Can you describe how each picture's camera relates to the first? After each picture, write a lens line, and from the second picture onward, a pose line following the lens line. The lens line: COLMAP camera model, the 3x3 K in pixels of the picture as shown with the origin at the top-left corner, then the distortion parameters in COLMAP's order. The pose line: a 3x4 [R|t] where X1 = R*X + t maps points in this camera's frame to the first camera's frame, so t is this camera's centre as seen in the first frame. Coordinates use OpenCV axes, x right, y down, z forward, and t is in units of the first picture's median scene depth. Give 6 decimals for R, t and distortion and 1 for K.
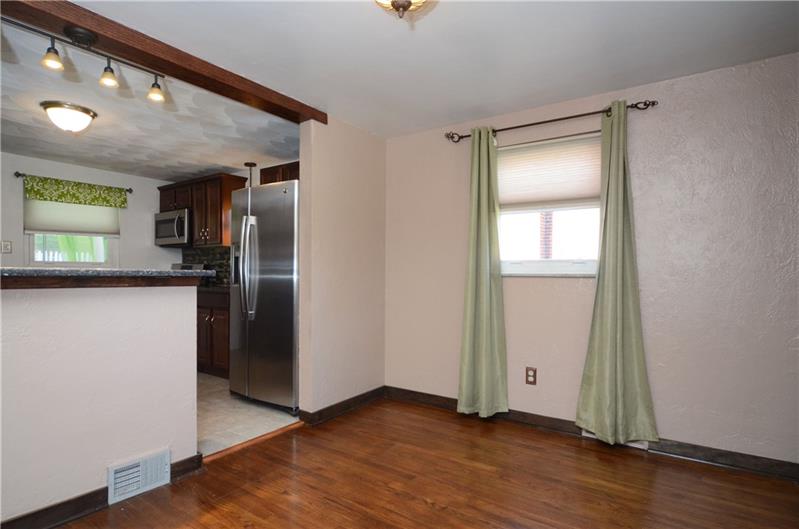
lens RADIAL K [[426.9, 0, 383.8], [0, 426.9, 275.5], [0, 0, 1]] dist [0.006491, 0.001604]
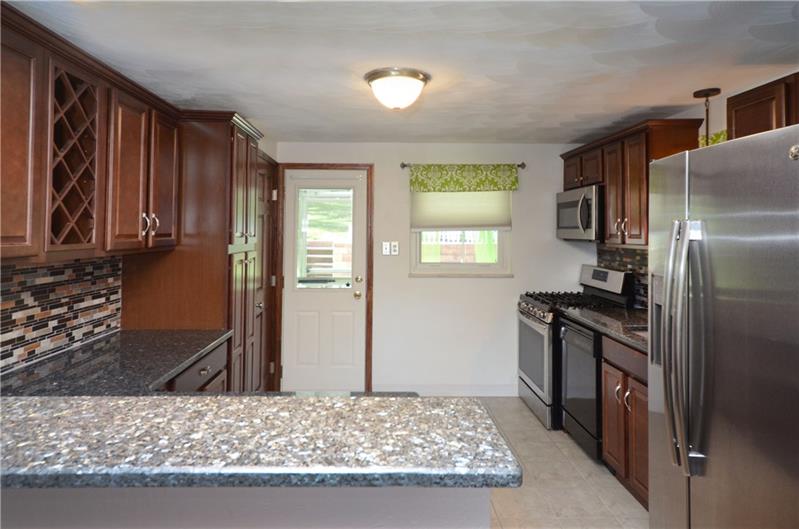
lens RADIAL K [[488.5, 0, 382.8], [0, 488.5, 220.1], [0, 0, 1]] dist [0.000110, 0.003576]
pose [[0.605204, -0.020487, -0.795807, -0.081407], [-0.008383, 0.999449, -0.032105, -0.082826], [0.796026, 0.026101, 0.604699, 0.331477]]
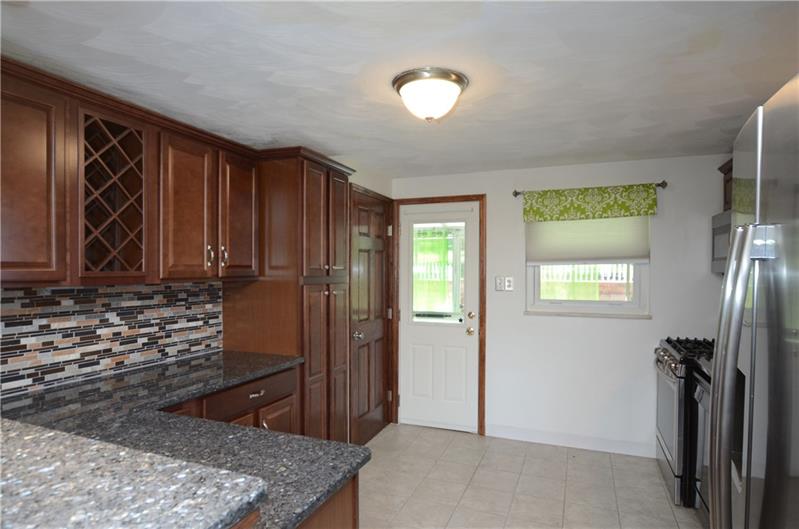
lens RADIAL K [[440.7, 0, 402.3], [0, 440.7, 279.2], [0, 0, 1]] dist [-0.044018, 0.002321]
pose [[0.248227, 0.013180, -0.968612, -0.098113], [-0.009450, 0.999893, 0.011184, -0.073855], [0.968656, 0.006378, 0.248325, 0.529402]]
